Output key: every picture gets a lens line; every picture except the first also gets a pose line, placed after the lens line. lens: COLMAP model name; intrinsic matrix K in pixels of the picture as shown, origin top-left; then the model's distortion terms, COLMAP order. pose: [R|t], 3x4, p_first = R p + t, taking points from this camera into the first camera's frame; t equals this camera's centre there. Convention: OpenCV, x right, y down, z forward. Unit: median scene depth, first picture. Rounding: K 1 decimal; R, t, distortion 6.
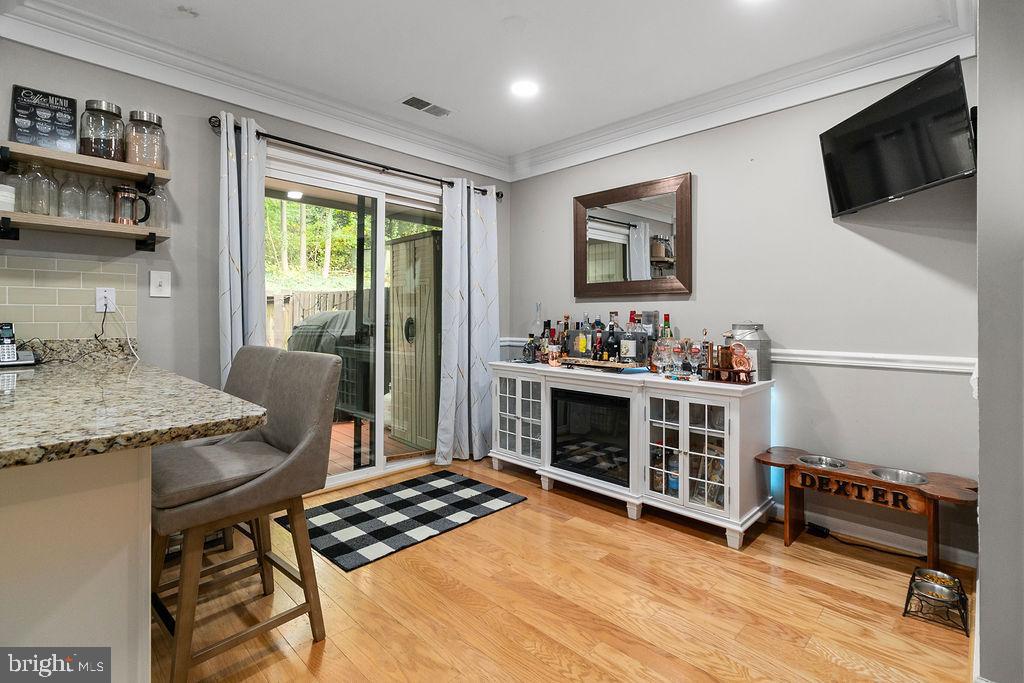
lens RADIAL K [[476.7, 0, 521.0], [0, 476.7, 317.7], [0, 0, 1]] dist [0.002331, -0.003622]
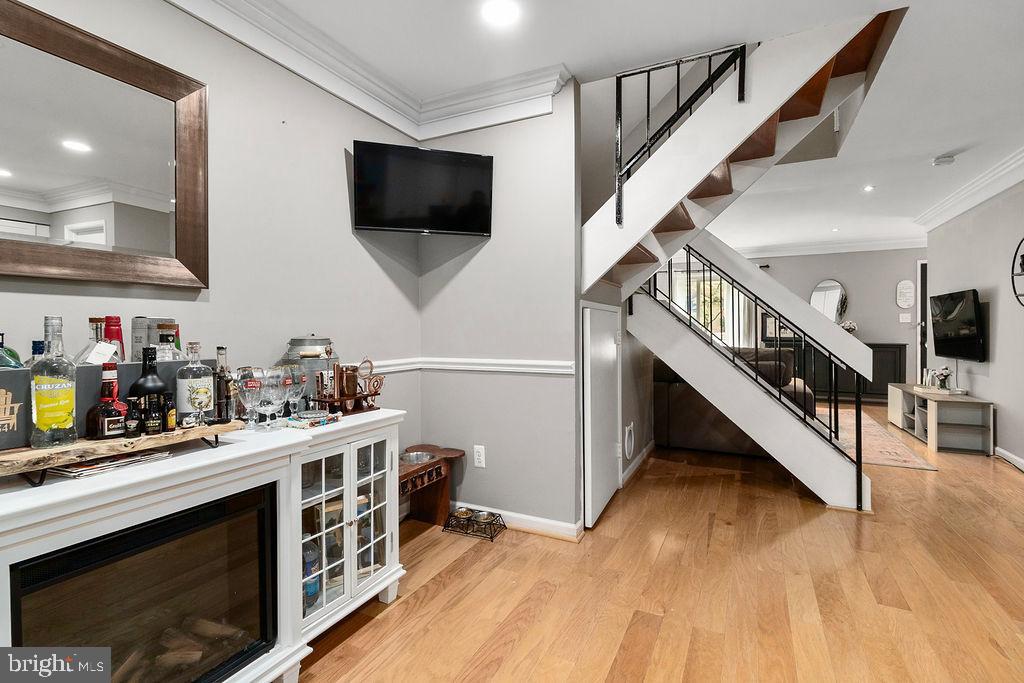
lens RADIAL K [[476.7, 0, 512.3], [0, 476.7, 331.4], [0, 0, 1]] dist [0.002331, -0.003622]
pose [[-0.278580, -0.010659, 0.960354, -0.391863], [0.000700, 0.999936, 0.011302, -0.006939], [-0.960413, 0.003820, -0.278555, 0.946519]]
